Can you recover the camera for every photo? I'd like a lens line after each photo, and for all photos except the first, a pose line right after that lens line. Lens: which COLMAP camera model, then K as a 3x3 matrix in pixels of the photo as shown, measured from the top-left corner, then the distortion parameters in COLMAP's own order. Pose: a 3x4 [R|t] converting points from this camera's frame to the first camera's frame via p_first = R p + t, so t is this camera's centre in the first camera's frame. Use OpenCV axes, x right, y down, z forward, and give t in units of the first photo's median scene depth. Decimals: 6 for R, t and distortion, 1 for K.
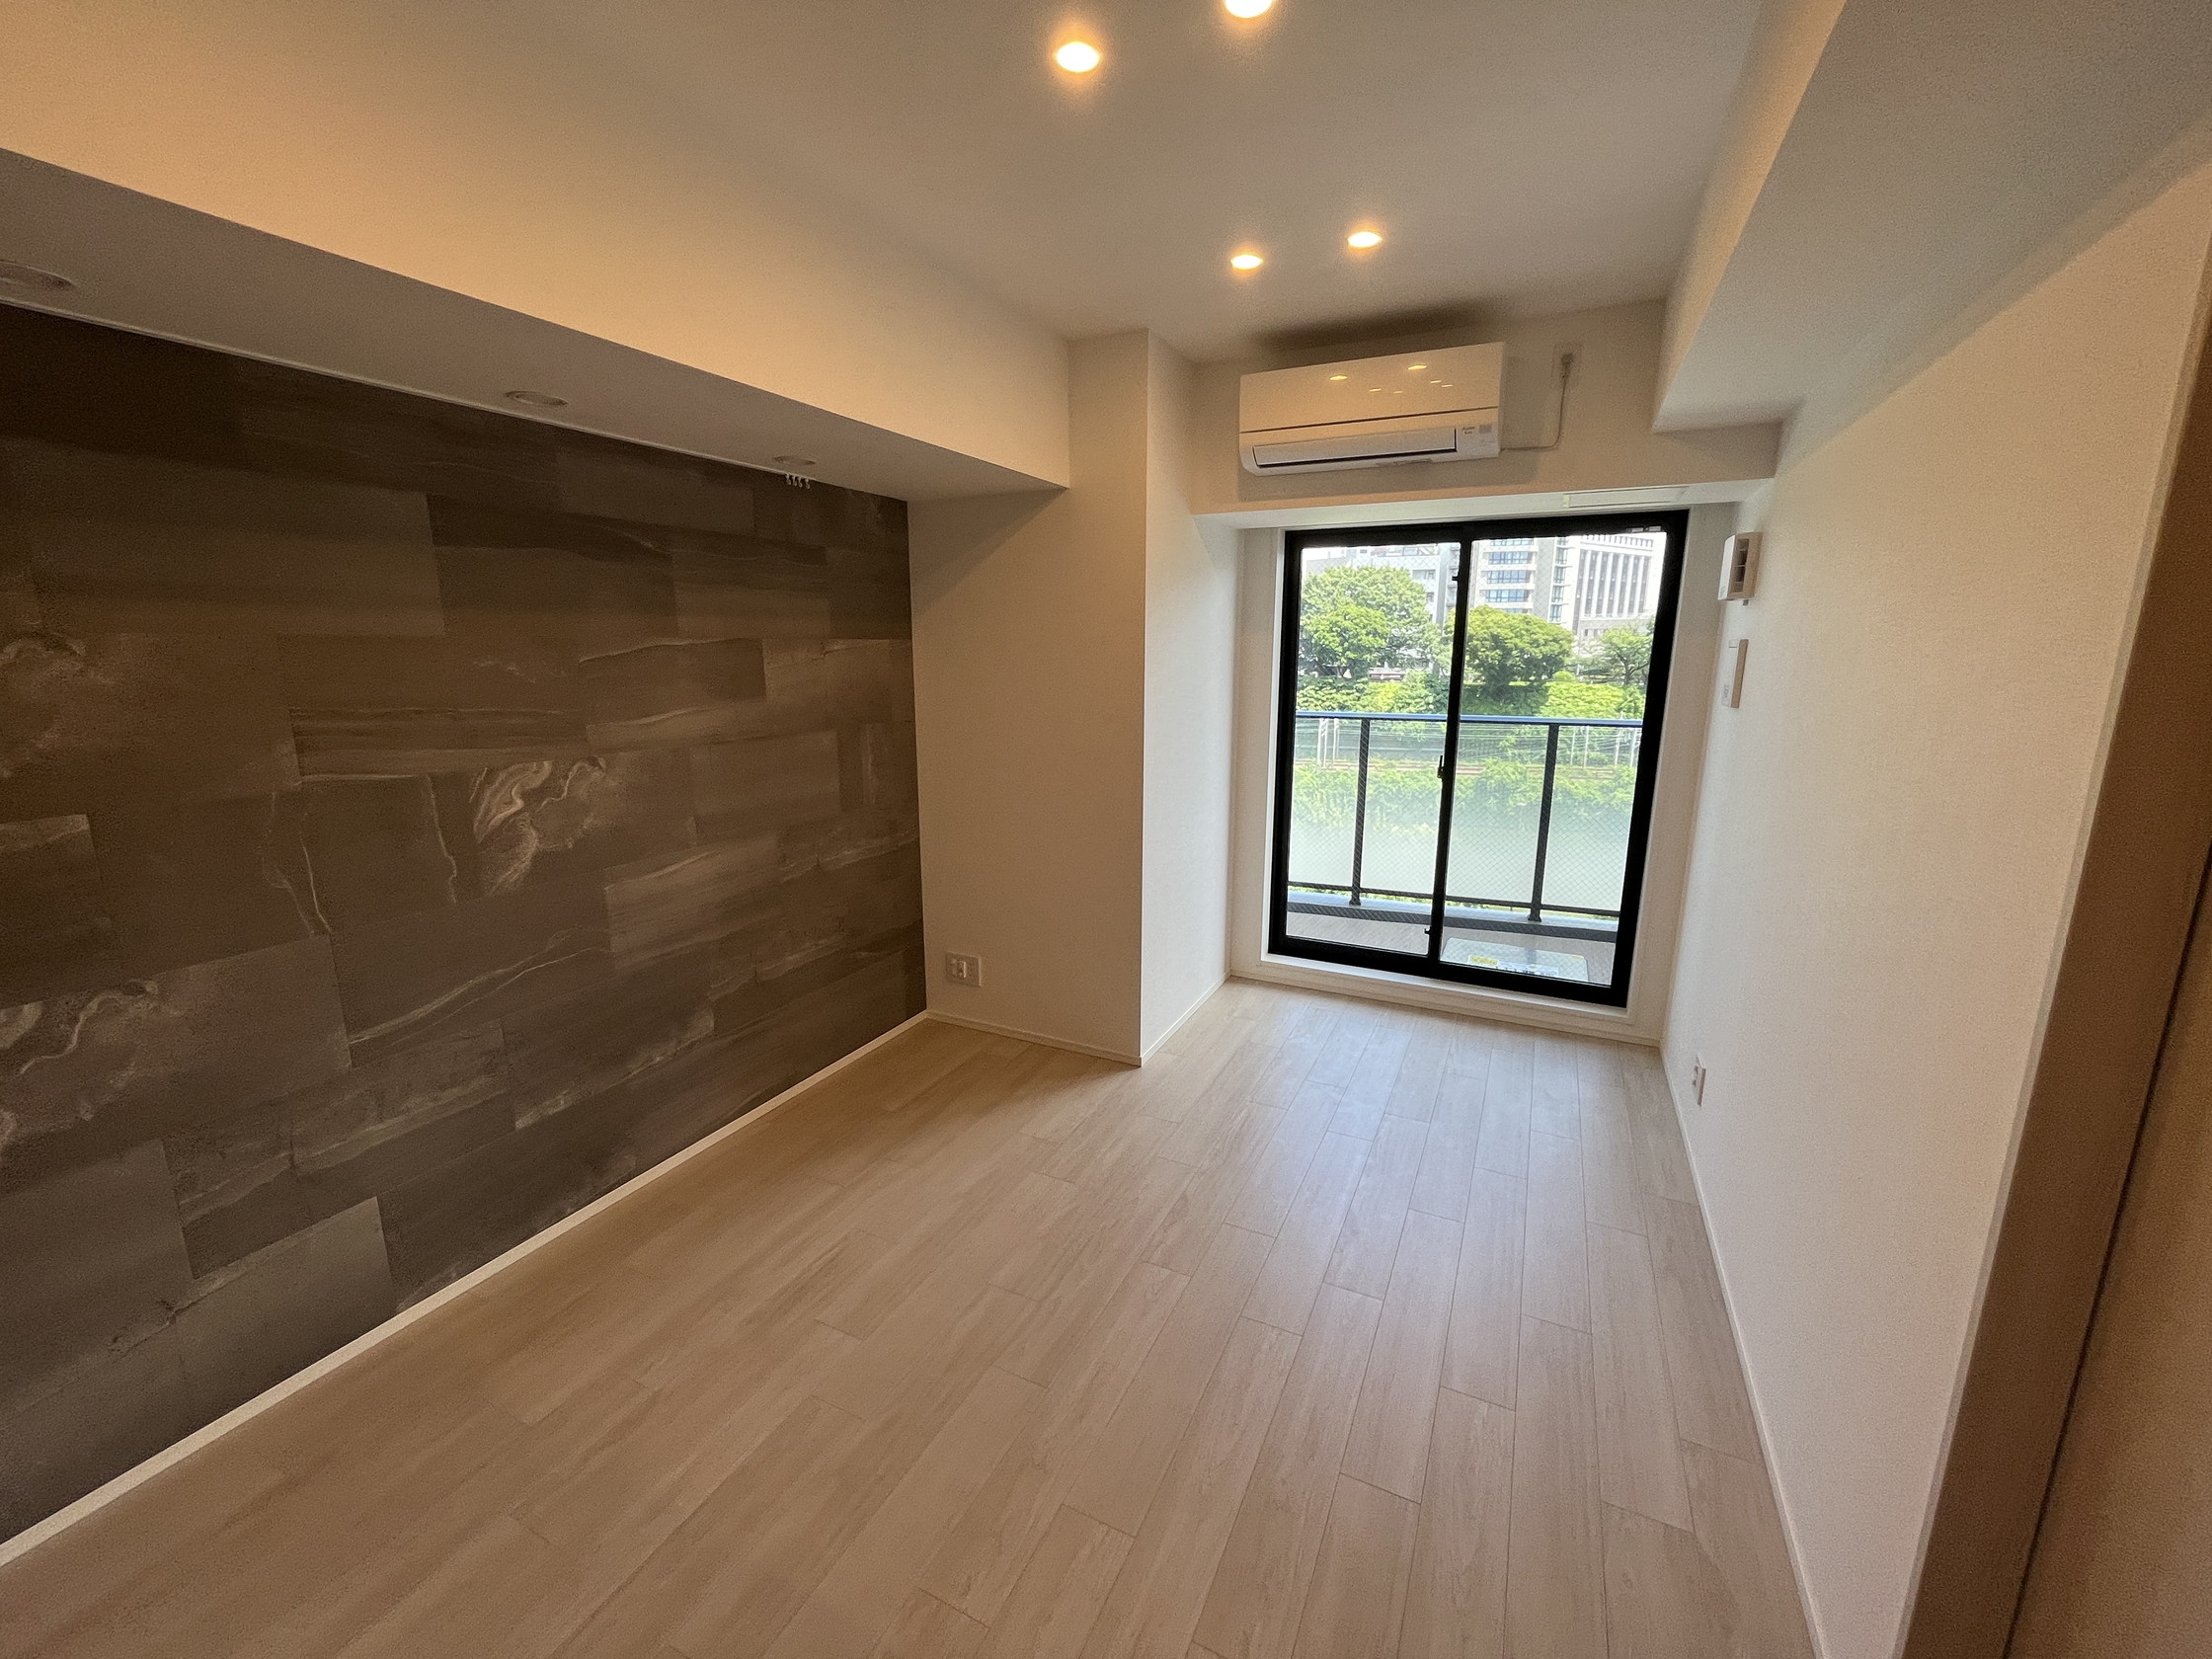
lens RADIAL K [[899.2, 0, 1103.1], [0, 899.2, 827.0], [0, 0, 1]] dist [-0.001668, -0.000278]
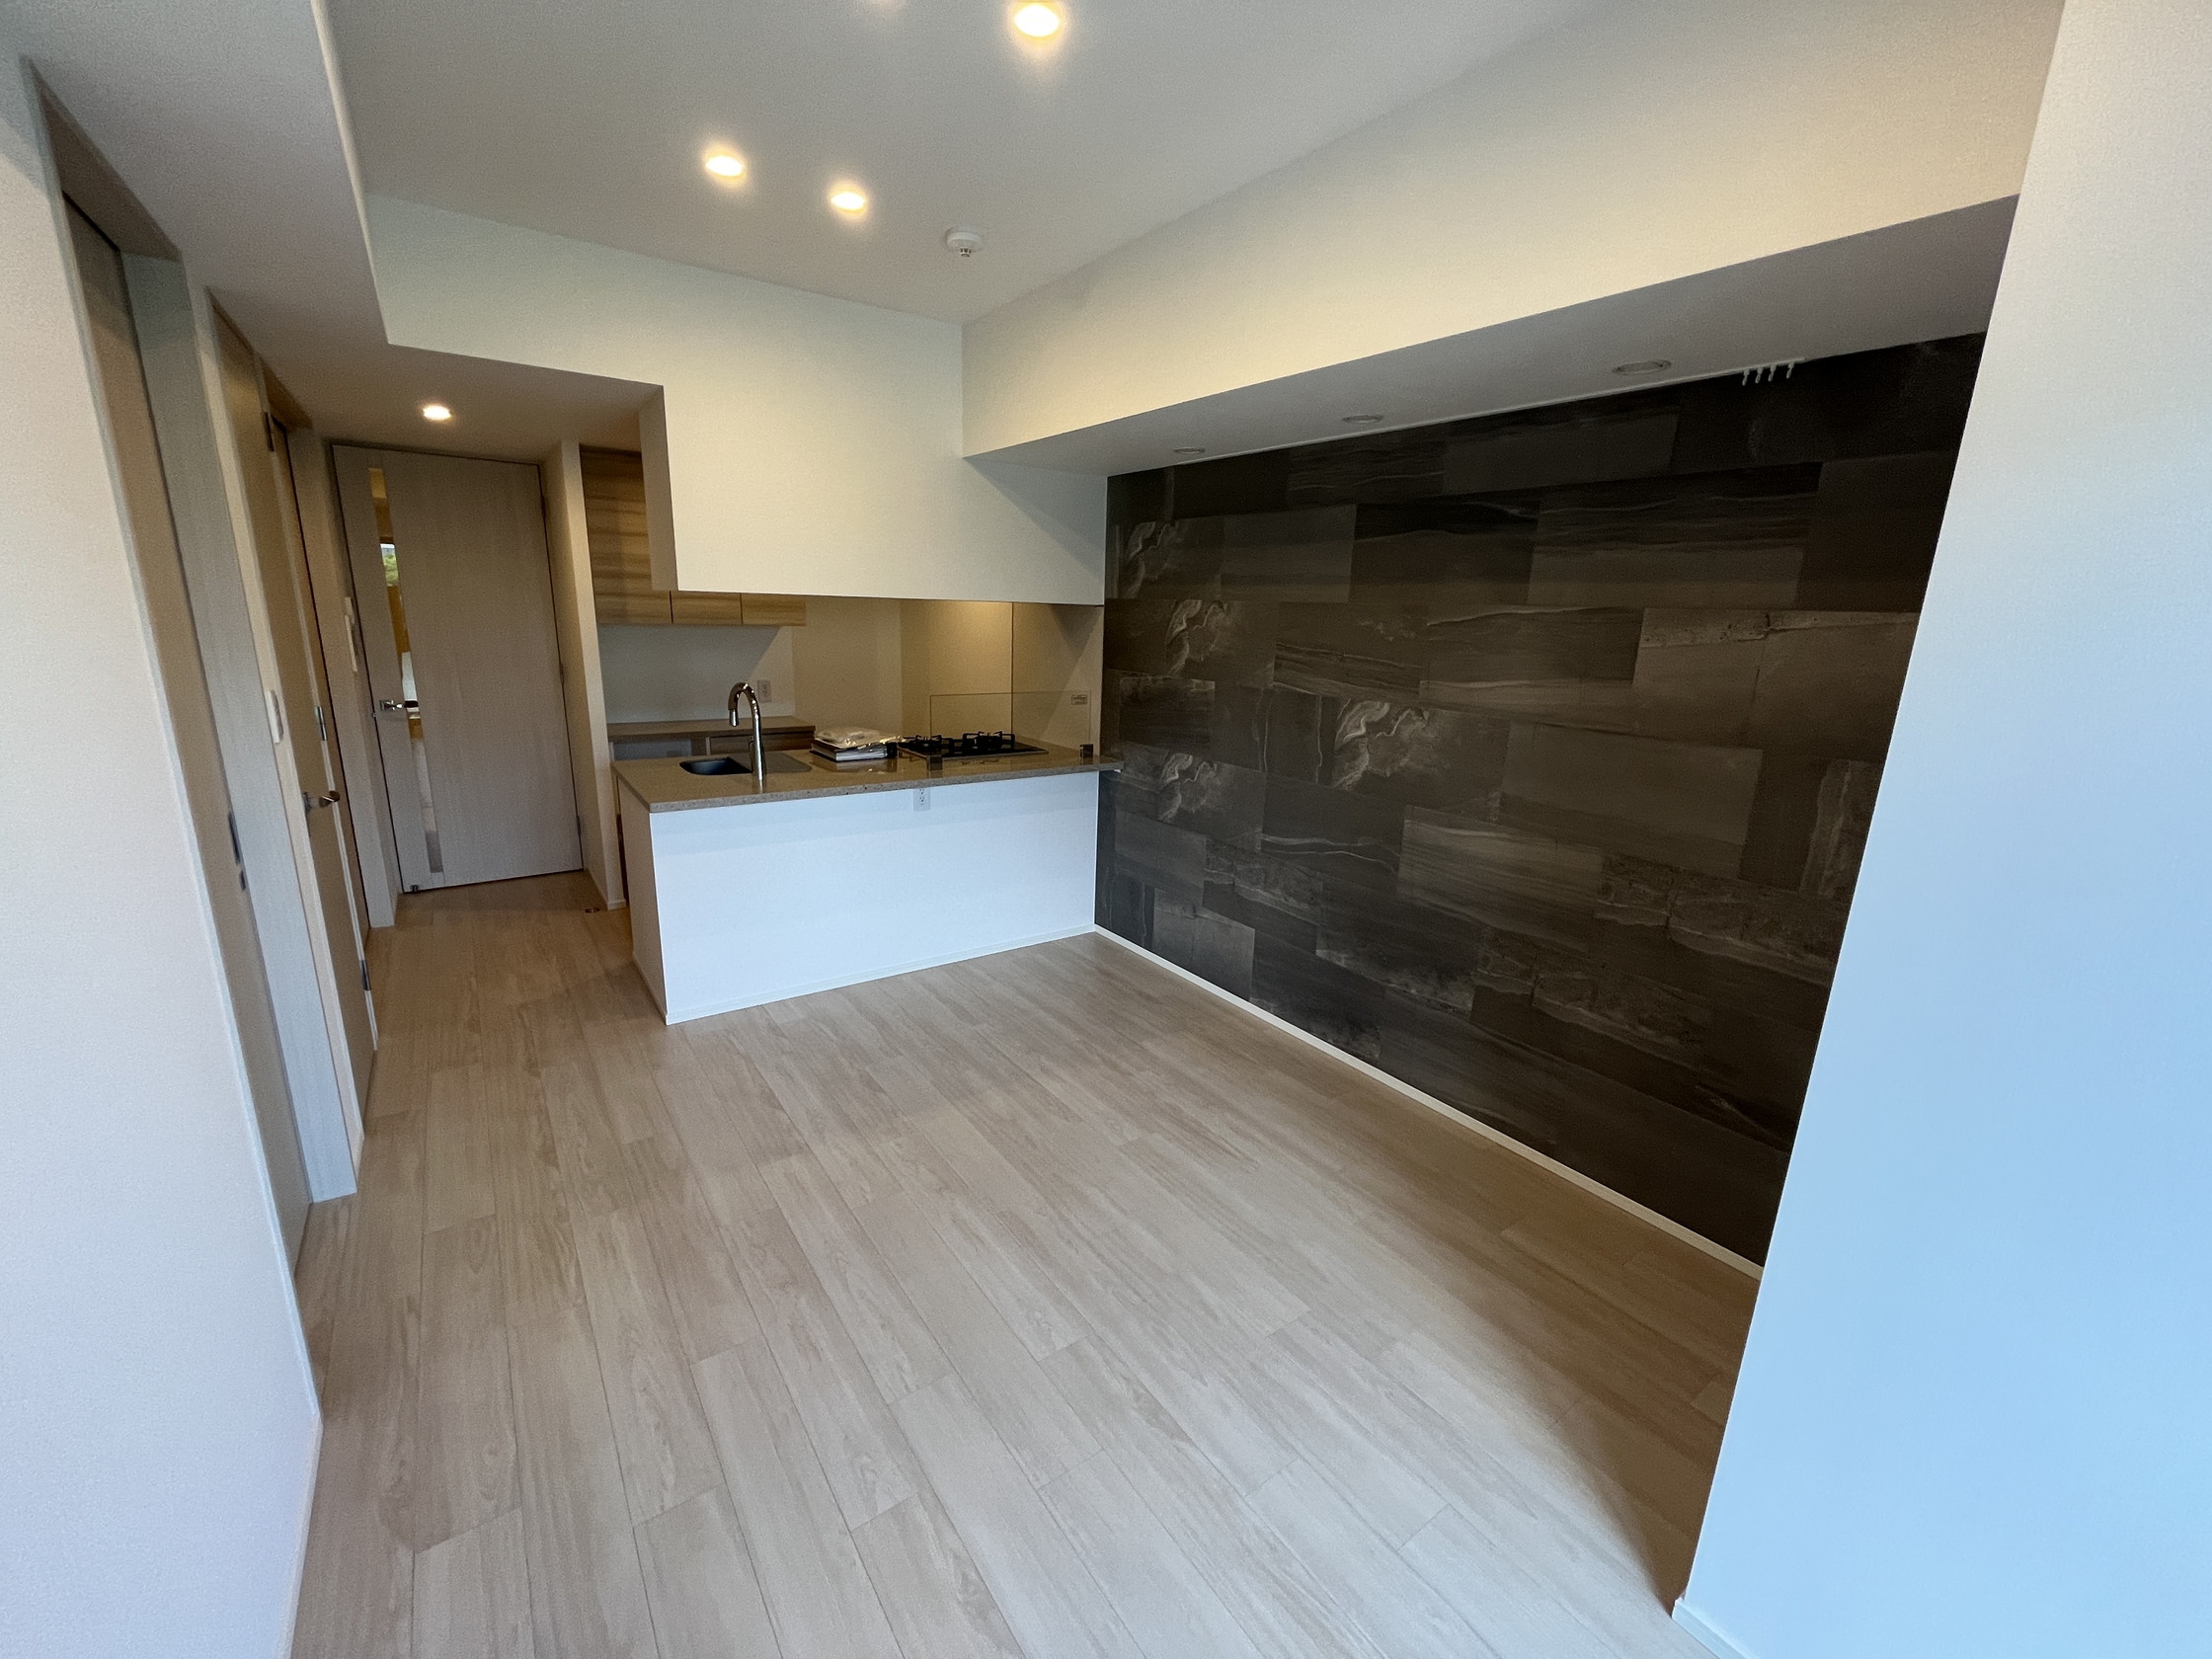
lens RADIAL K [[899.2, 0, 1103.1], [0, 899.2, 827.0], [0, 0, 1]] dist [-0.001668, -0.000278]
pose [[-0.473038, 0.193039, -0.859634, 0.601871], [-0.206243, 0.924330, 0.321058, -0.206115], [0.856562, 0.329166, -0.397430, 1.066308]]
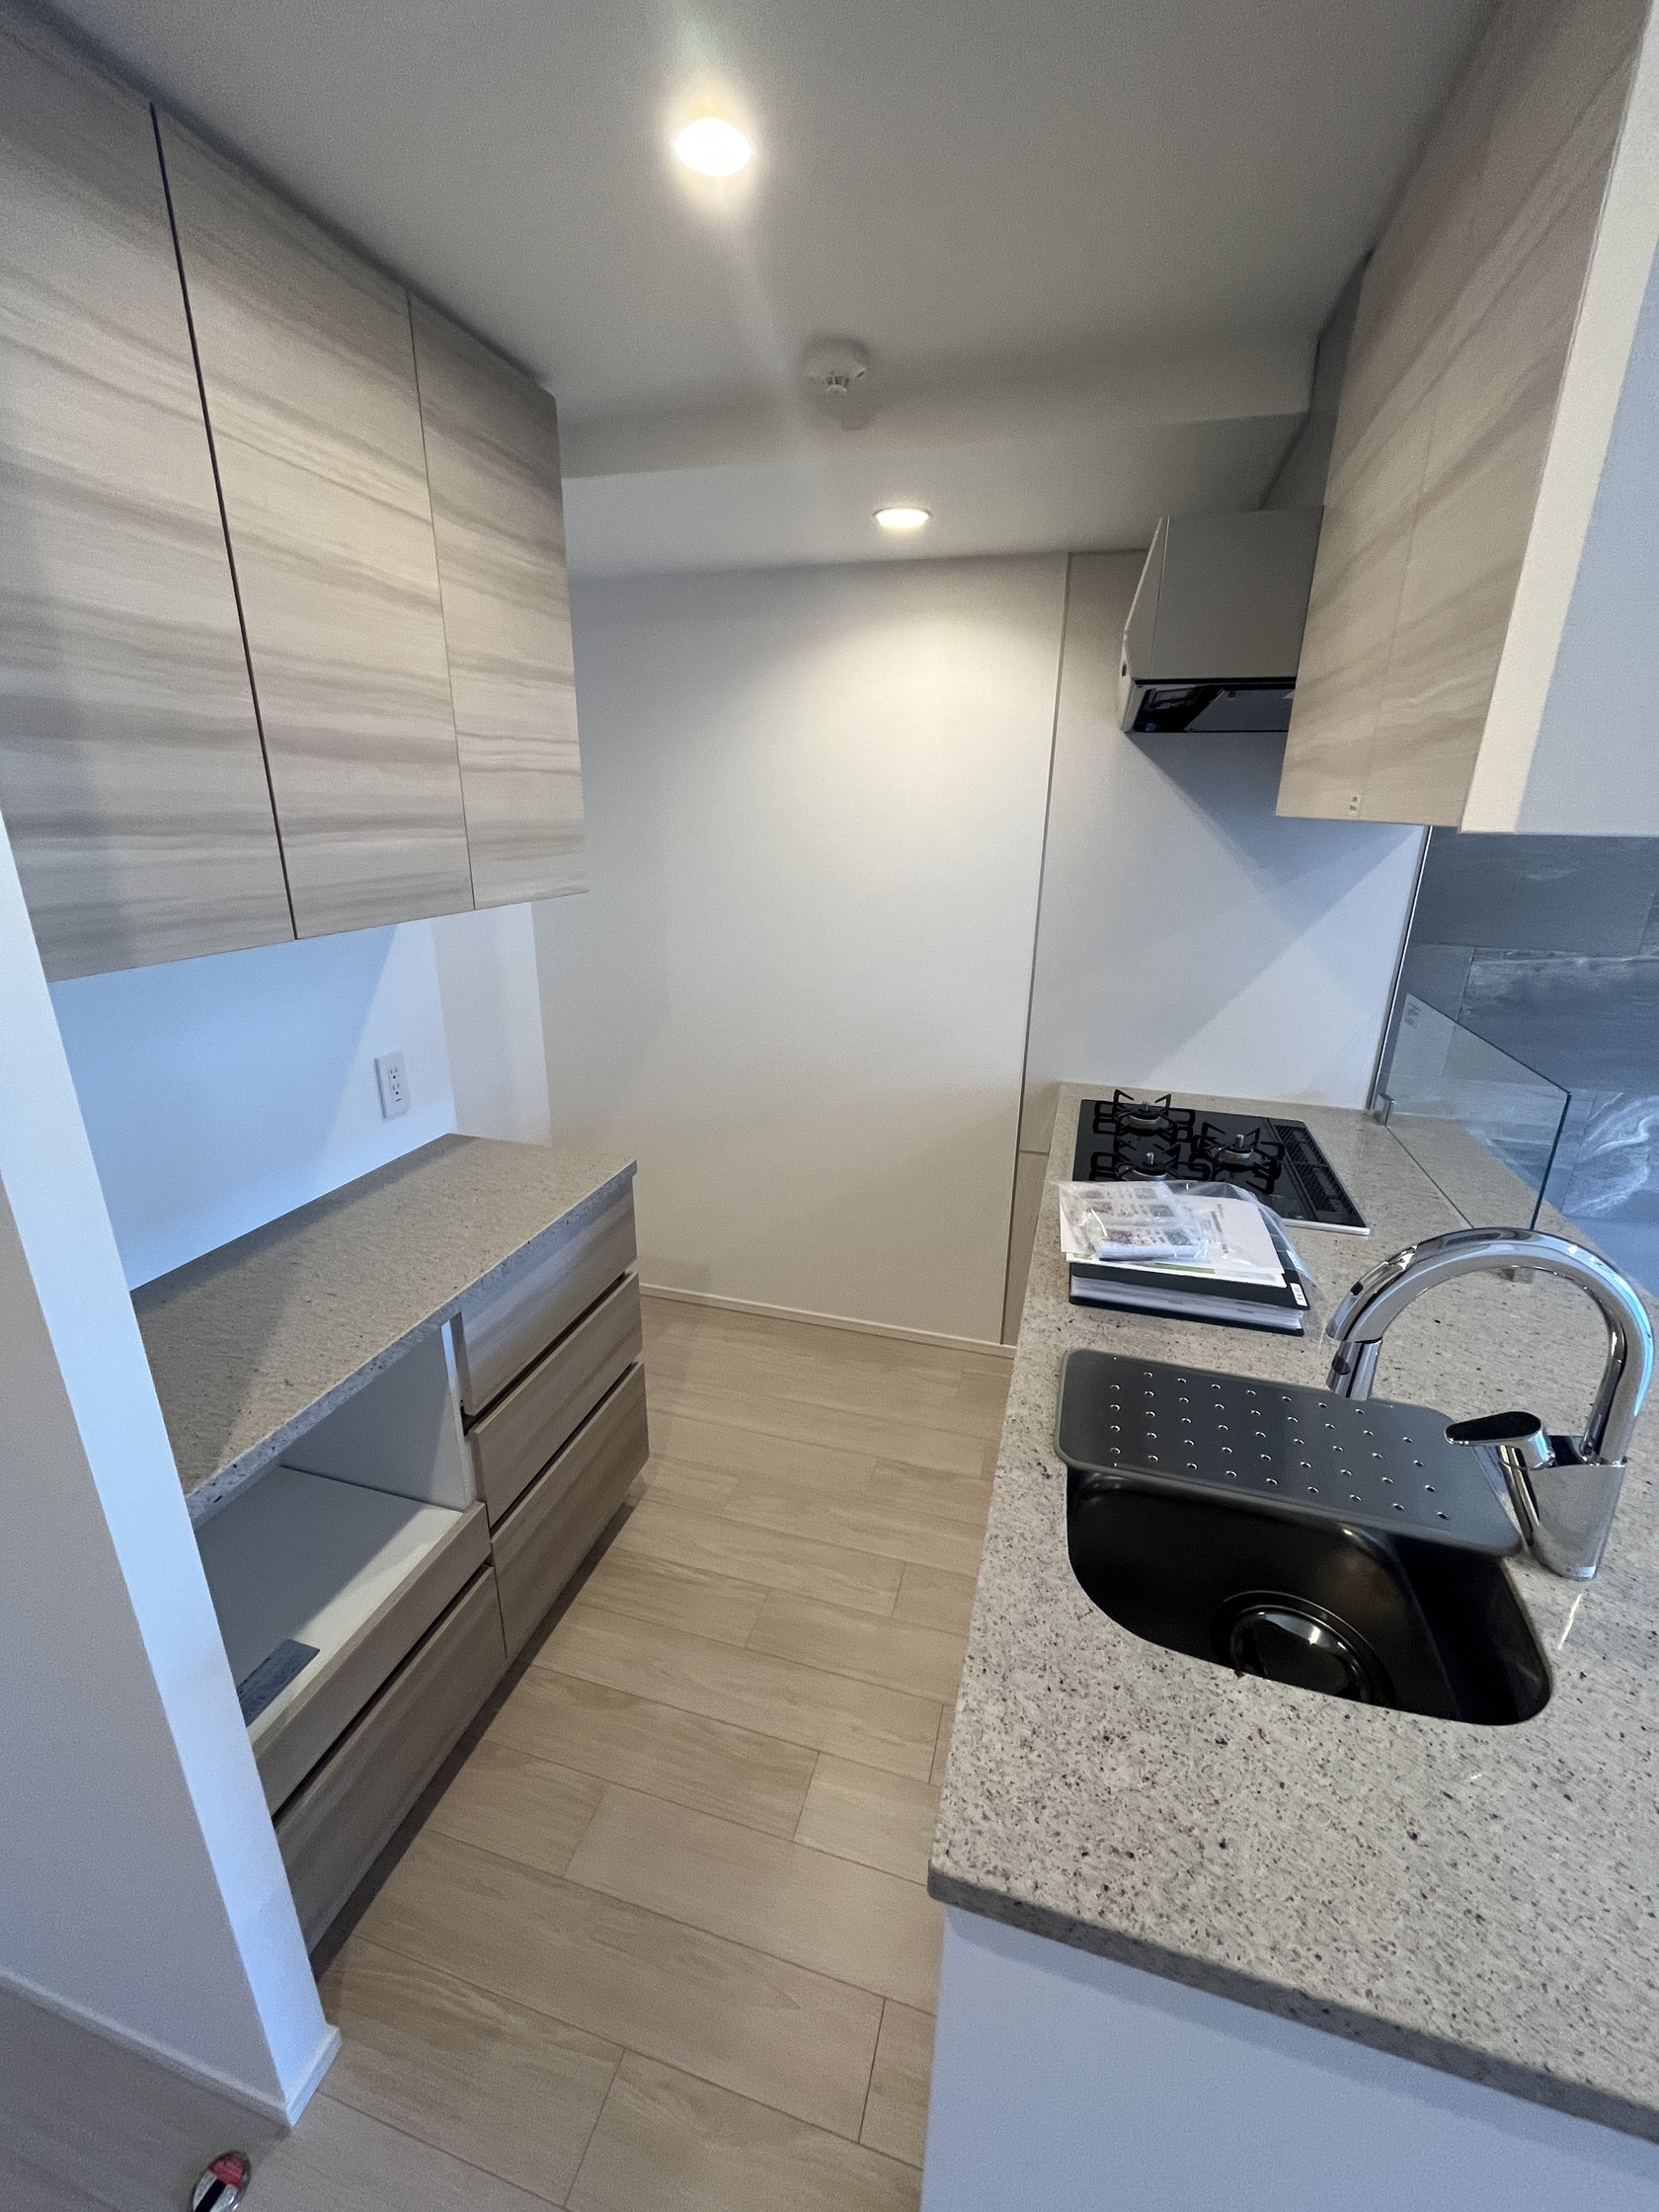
lens RADIAL K [[899.2, 0, 829.5], [0, 899.2, 1106.0], [0, 0, 1]] dist [-0.001668, -0.000278]
pose [[0.172496, 0.317158, -0.932553, -0.108545], [-0.211072, 0.936655, 0.279511, 0.062893], [0.962130, 0.148621, 0.228512, -0.307118]]
